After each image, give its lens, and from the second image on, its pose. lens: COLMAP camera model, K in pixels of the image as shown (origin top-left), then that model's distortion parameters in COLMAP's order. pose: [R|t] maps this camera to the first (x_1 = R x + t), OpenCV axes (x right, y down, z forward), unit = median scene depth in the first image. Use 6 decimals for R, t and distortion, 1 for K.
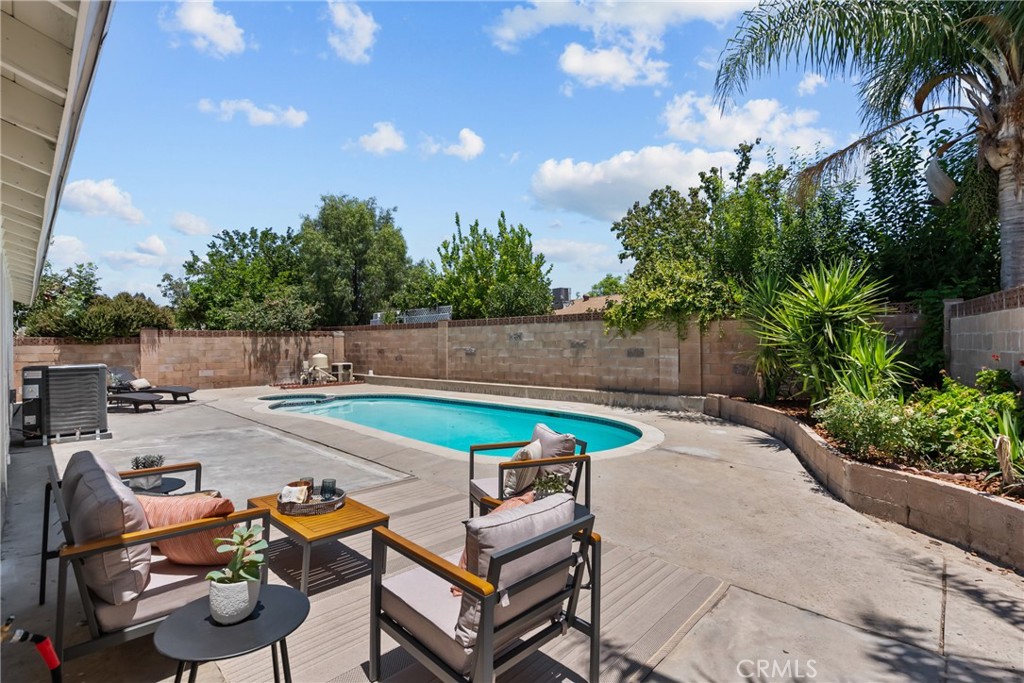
lens RADIAL K [[470.0, 0, 511.4], [0, 470.0, 342.3], [0, 0, 1]] dist [-0.005037, -0.000130]
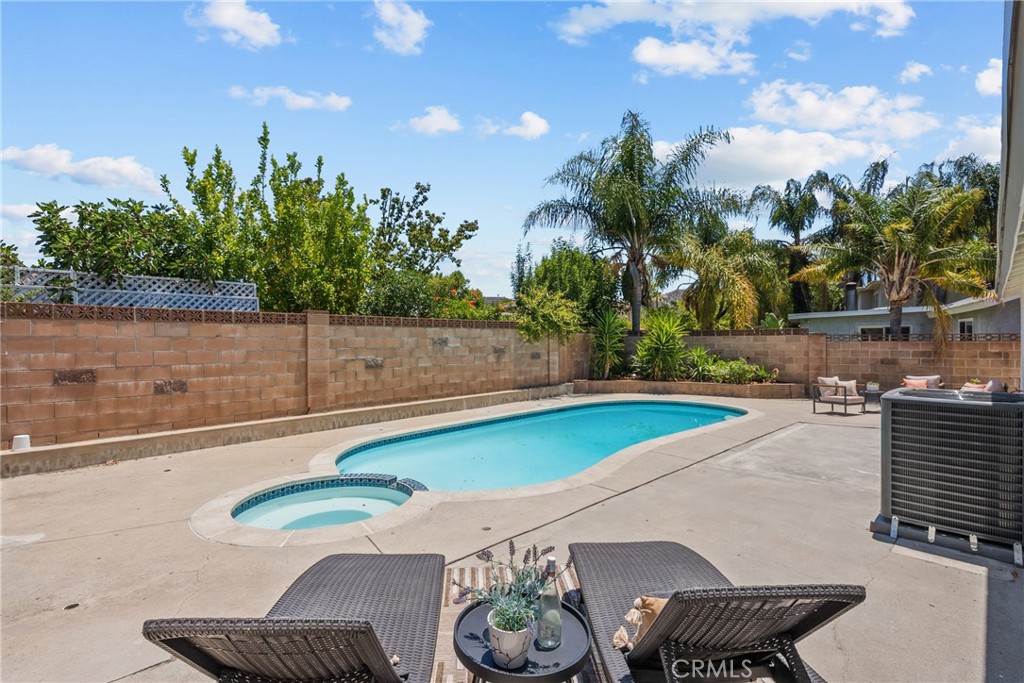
lens RADIAL K [[499.3, 0, 512.7], [0, 499.3, 343.7], [0, 0, 1]] dist [0.003566, 0.000299]
pose [[0.017824, 0.000594, 0.999841, -0.910780], [0.002369, 0.999997, -0.000636, -0.007970], [-0.999838, 0.002380, 0.017822, 0.873252]]
